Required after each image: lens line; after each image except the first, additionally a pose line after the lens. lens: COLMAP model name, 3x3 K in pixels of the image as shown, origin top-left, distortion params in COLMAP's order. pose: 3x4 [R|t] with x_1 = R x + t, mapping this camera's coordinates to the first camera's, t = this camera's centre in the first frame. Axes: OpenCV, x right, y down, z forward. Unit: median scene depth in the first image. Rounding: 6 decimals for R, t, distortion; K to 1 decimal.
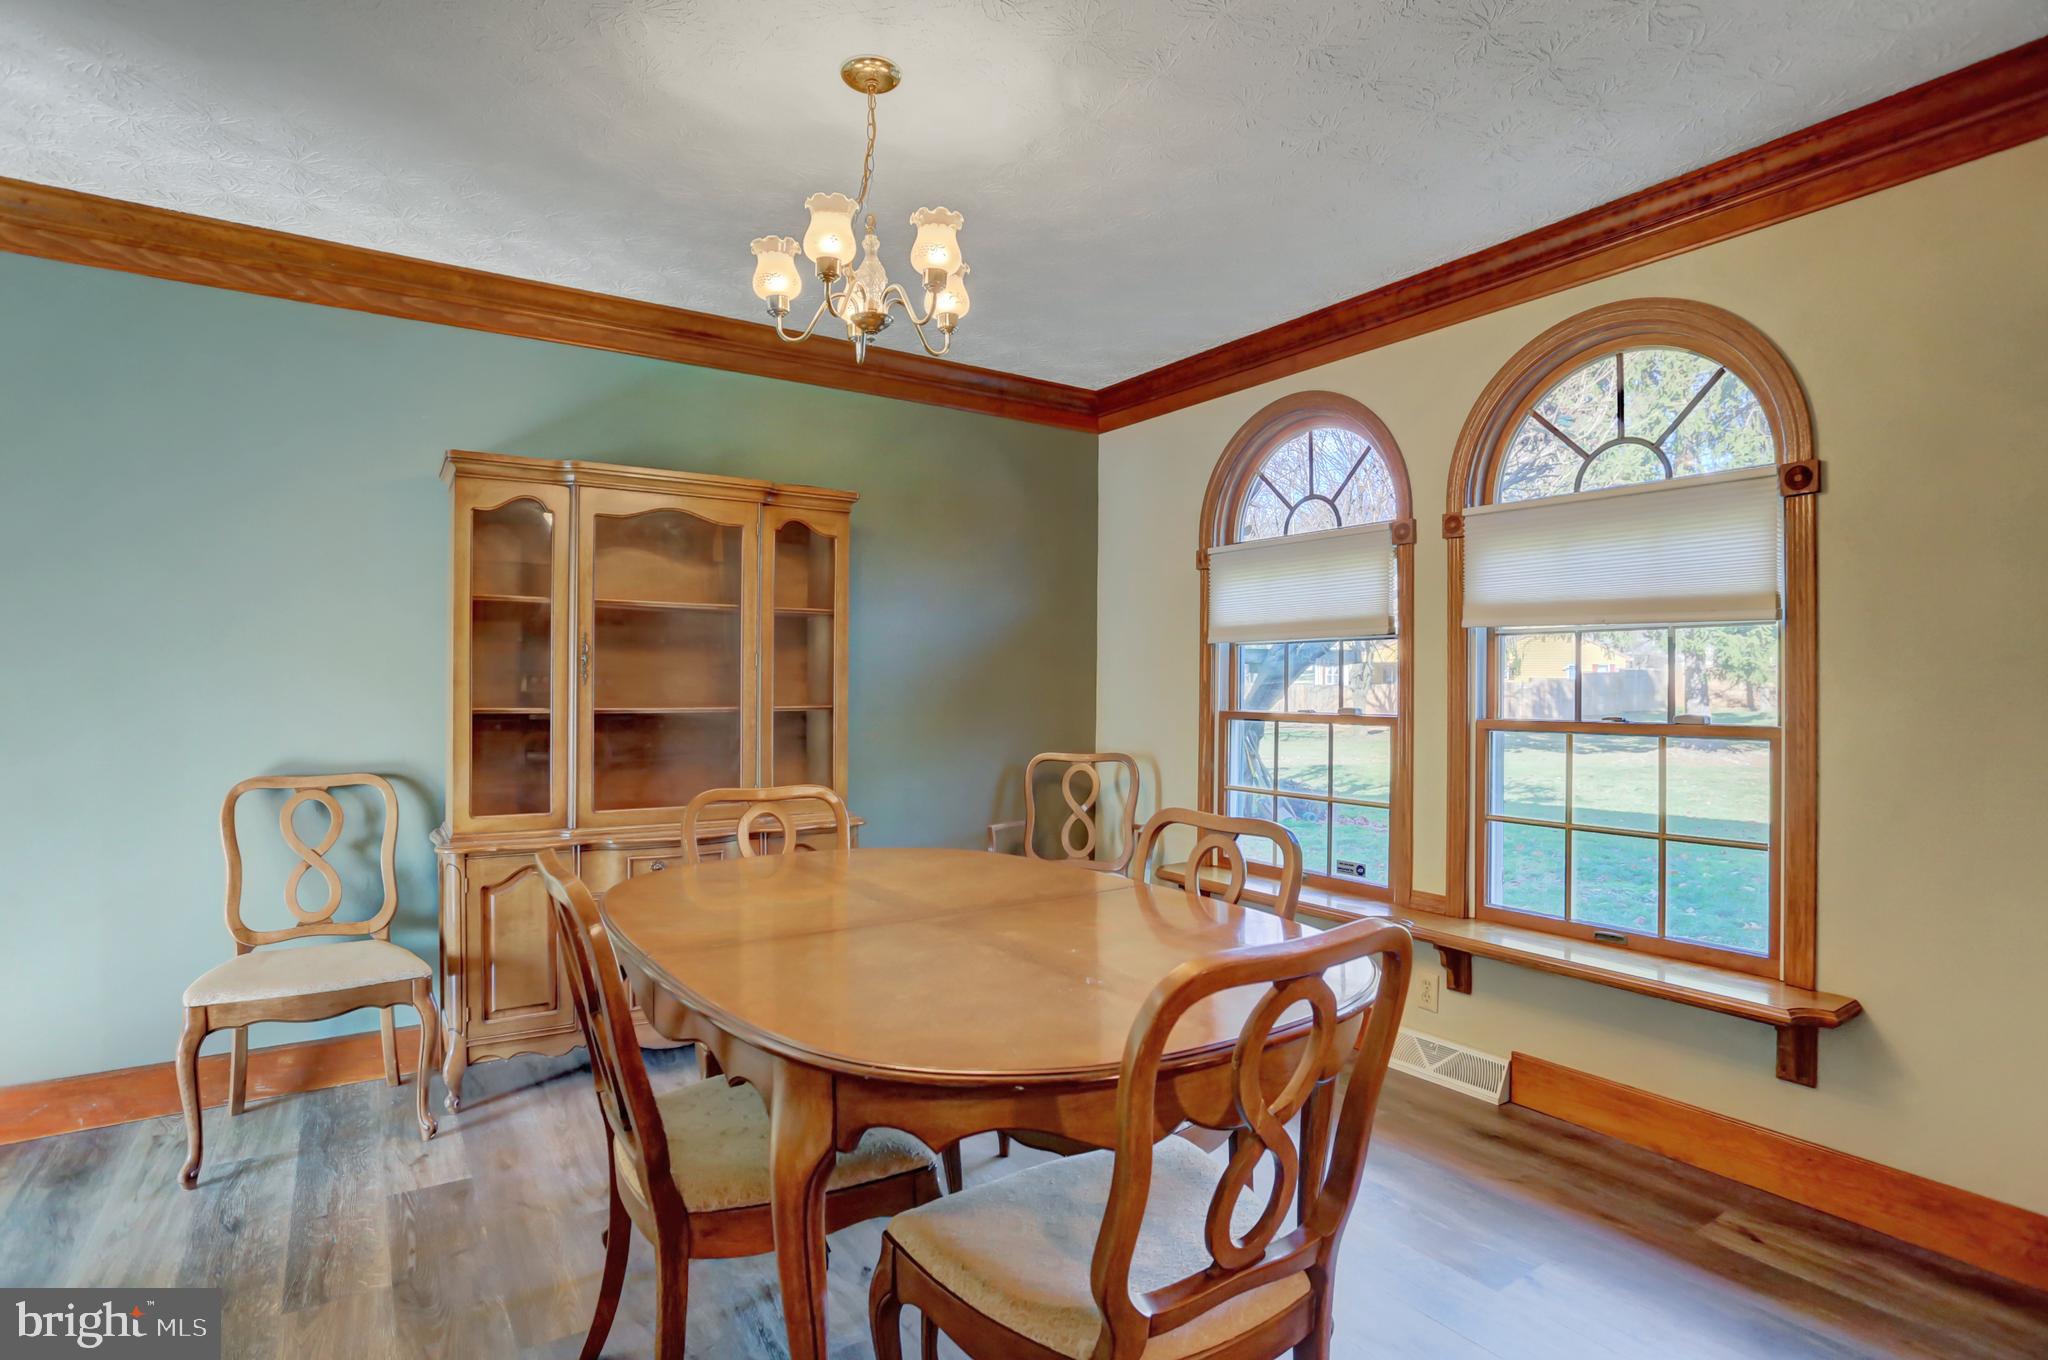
lens RADIAL K [[1028.2, 0, 1018.7], [0, 1028.2, 676.0], [0, 0, 1]] dist [-0.074064, 0.033978]
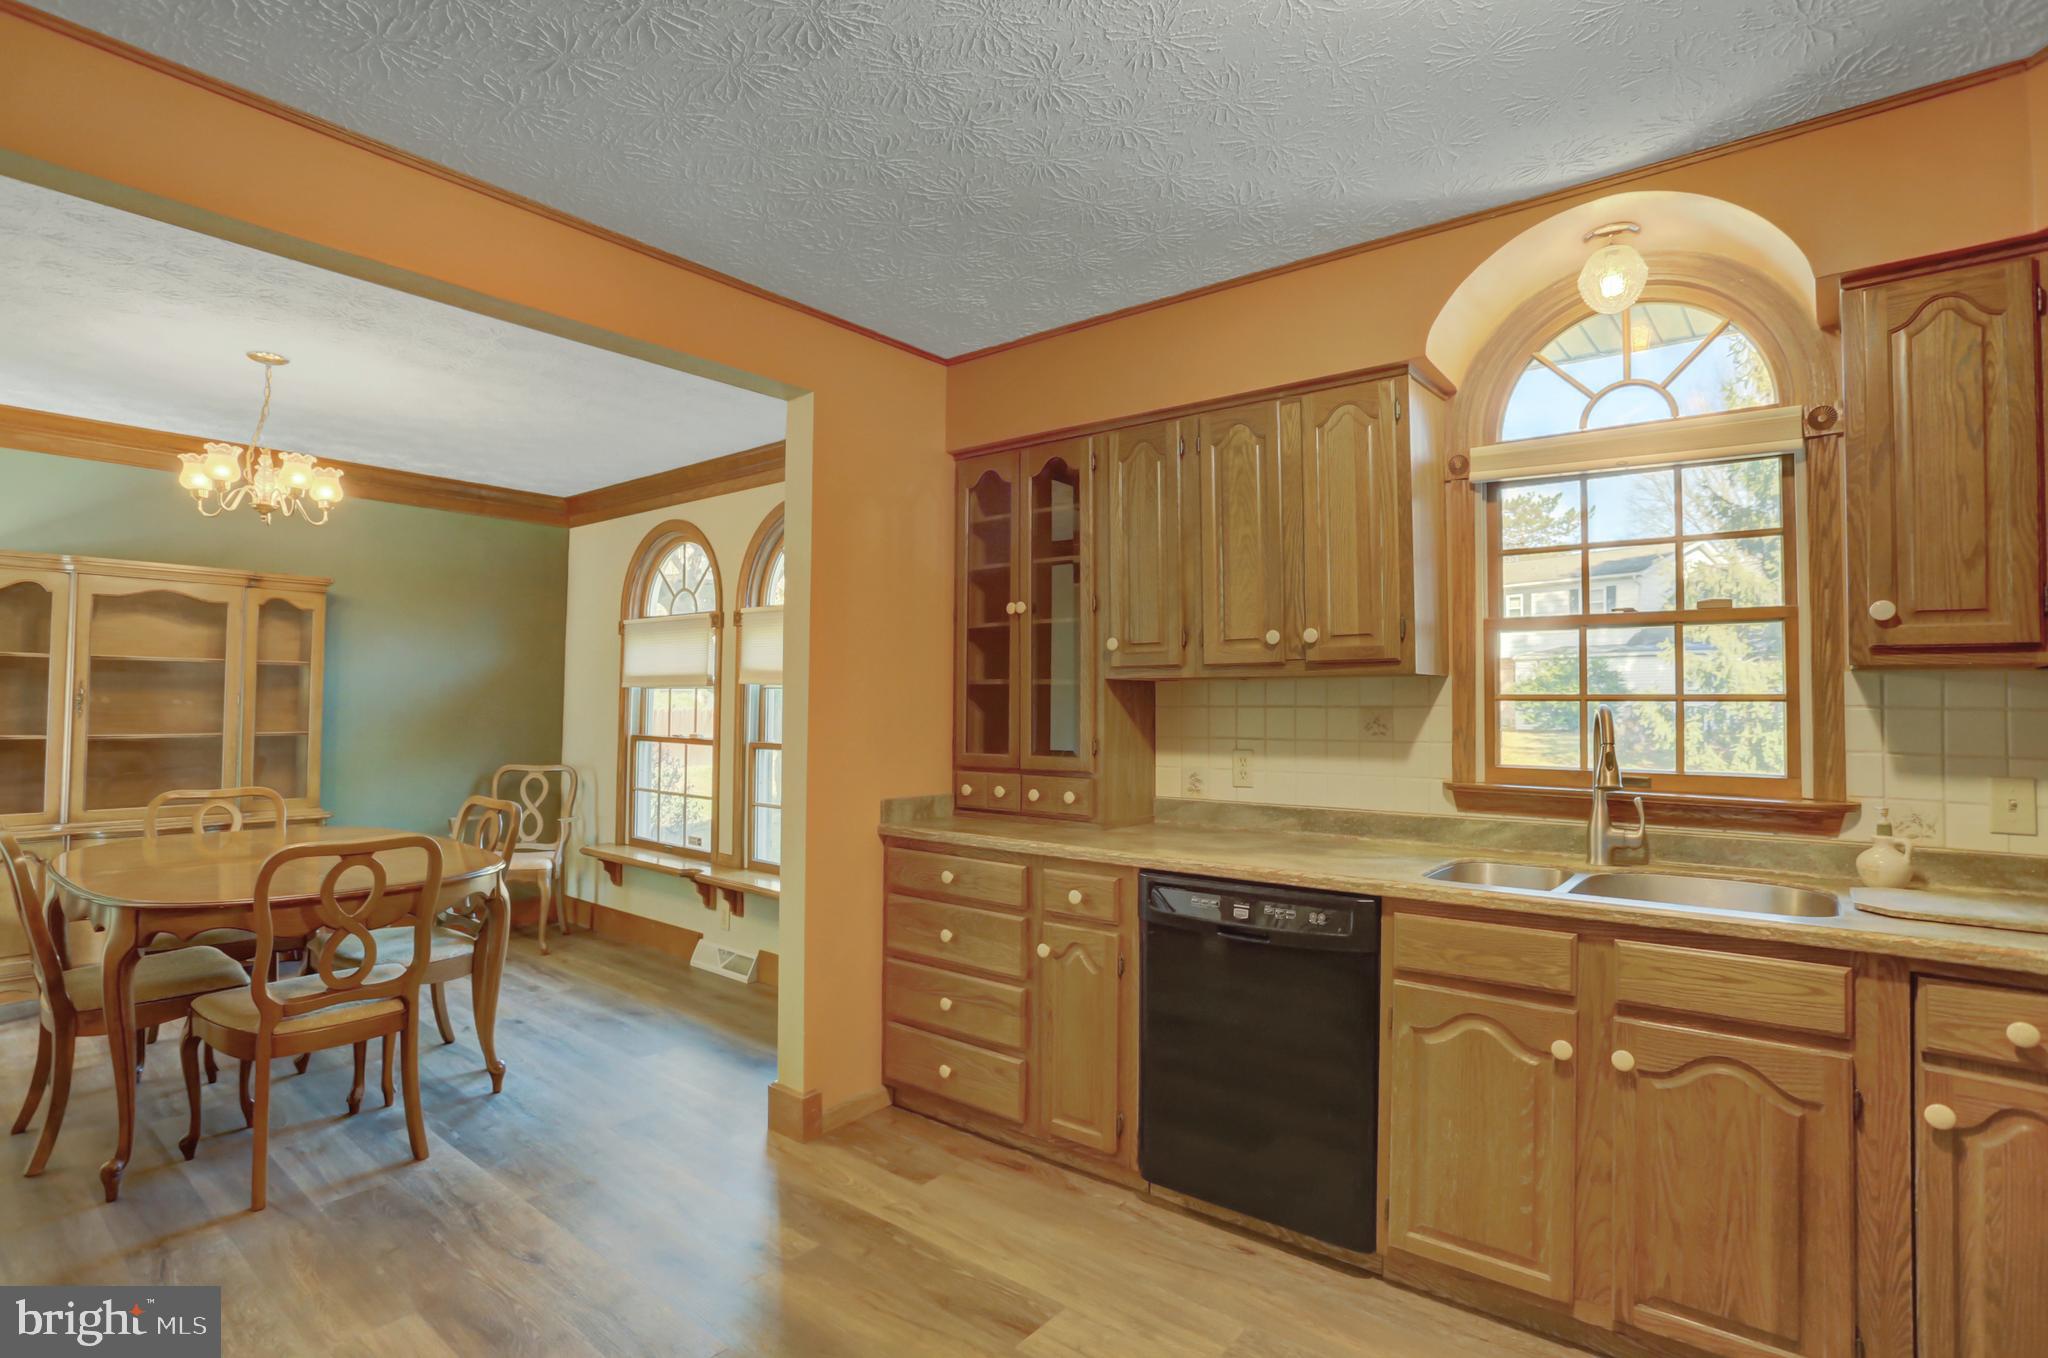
lens RADIAL K [[989.6, 0, 1033.6], [0, 989.6, 671.8], [0, 0, 1]] dist [-0.087052, 0.035044]
pose [[0.950351, 0.014966, 0.310820, 0.400705], [-0.008235, 0.999703, -0.022959, -0.035390], [-0.311071, 0.019259, 0.950191, -0.602214]]
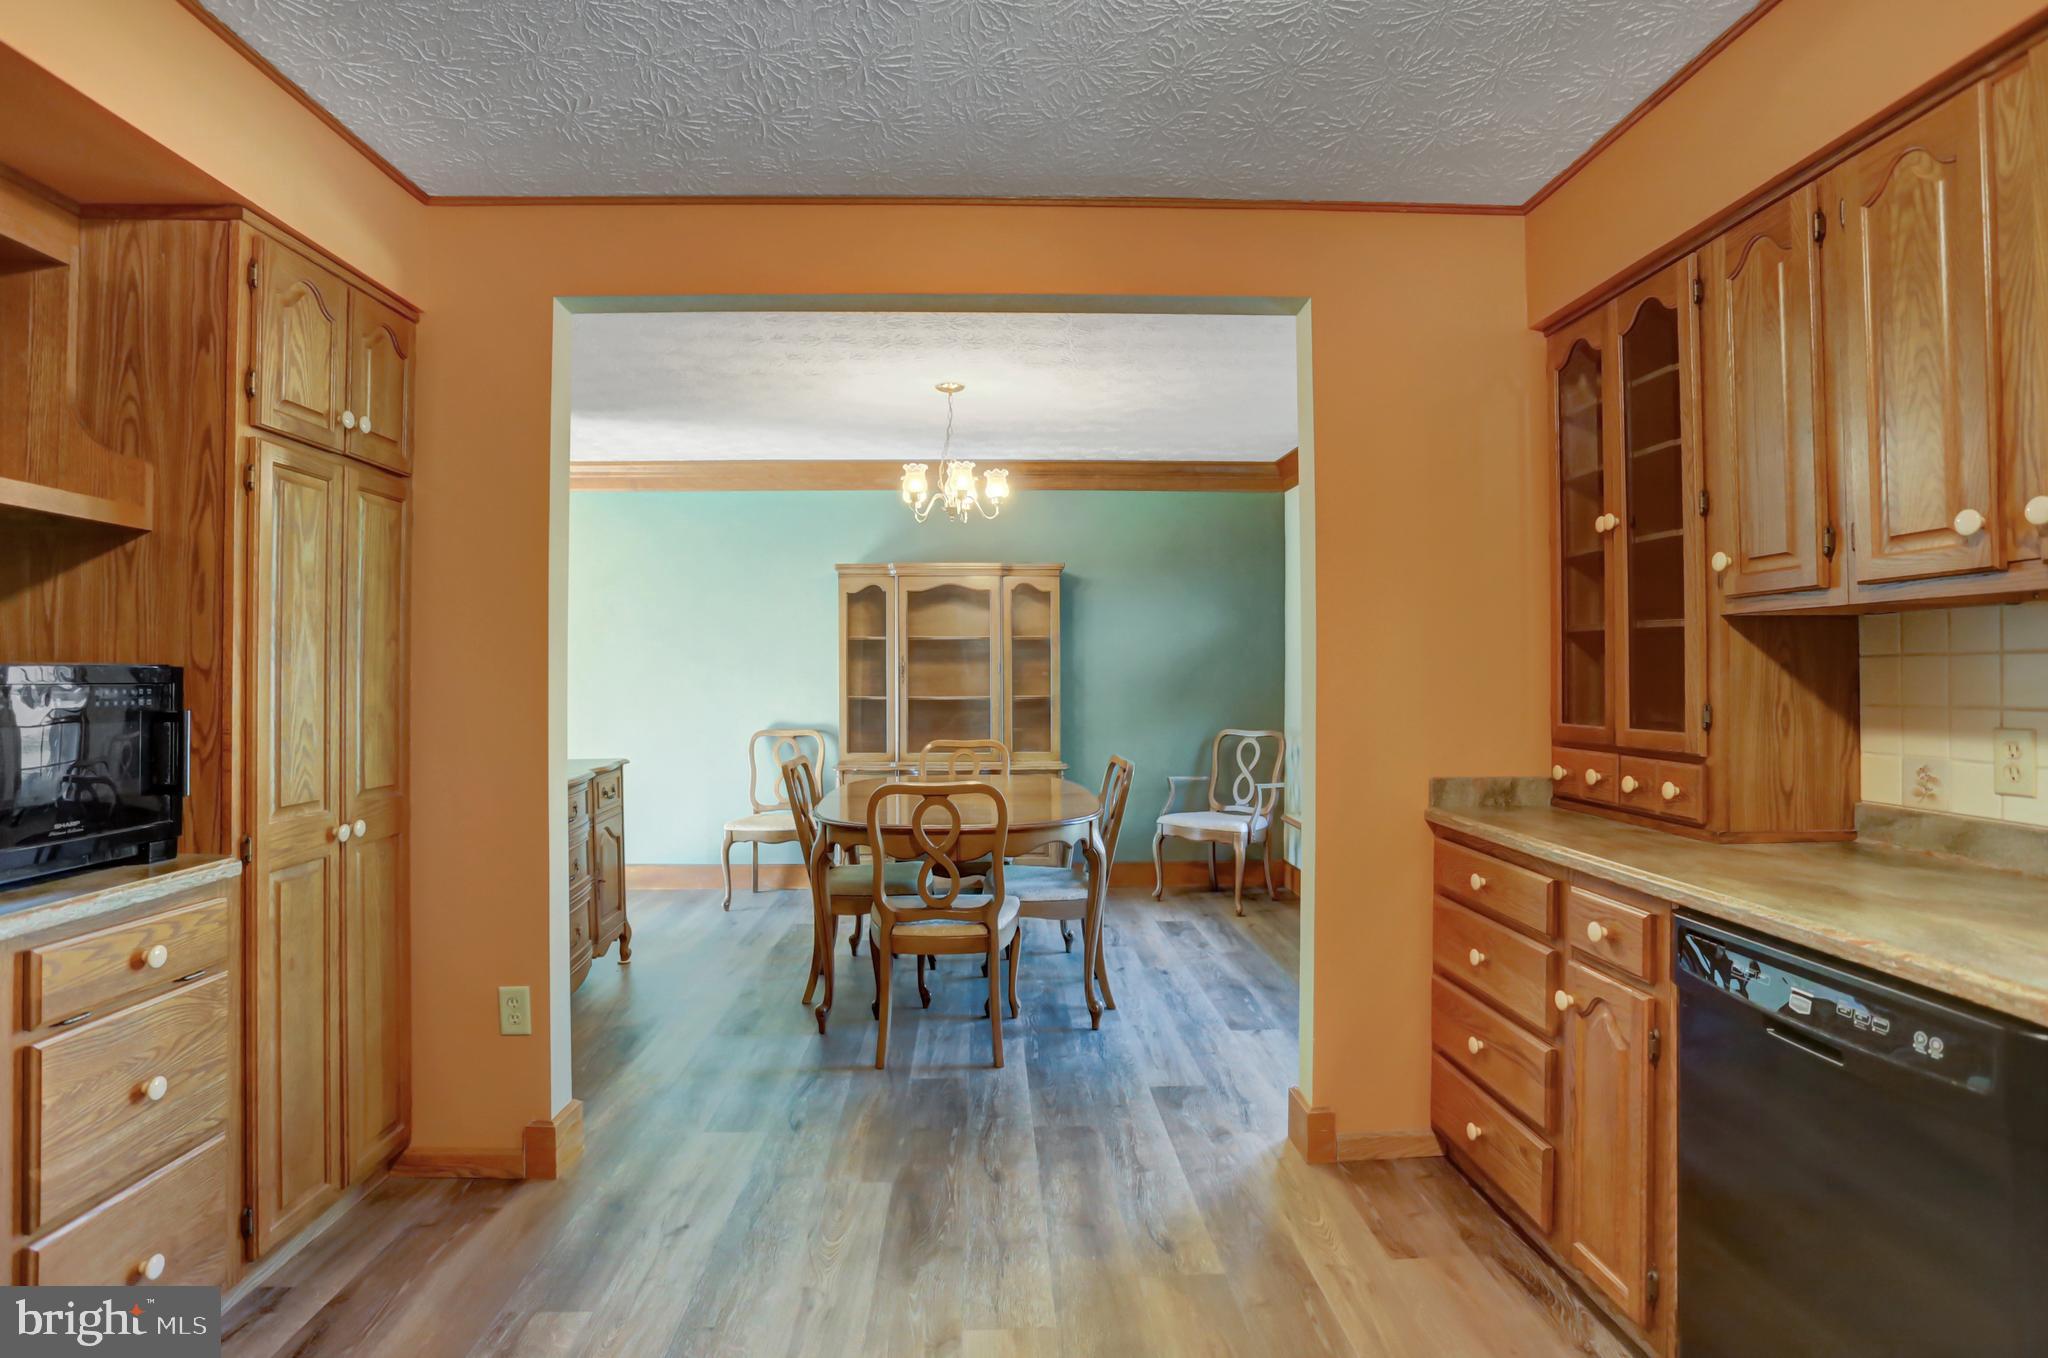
lens RADIAL K [[1040.5, 0, 1020.4], [0, 1040.5, 666.6], [0, 0, 1]] dist [-0.076492, 0.034459]
pose [[0.853102, -0.008529, -0.521675, 0.734155], [0.011176, 0.999936, 0.001929, -0.023931], [0.521625, -0.007476, 0.853142, -0.493245]]
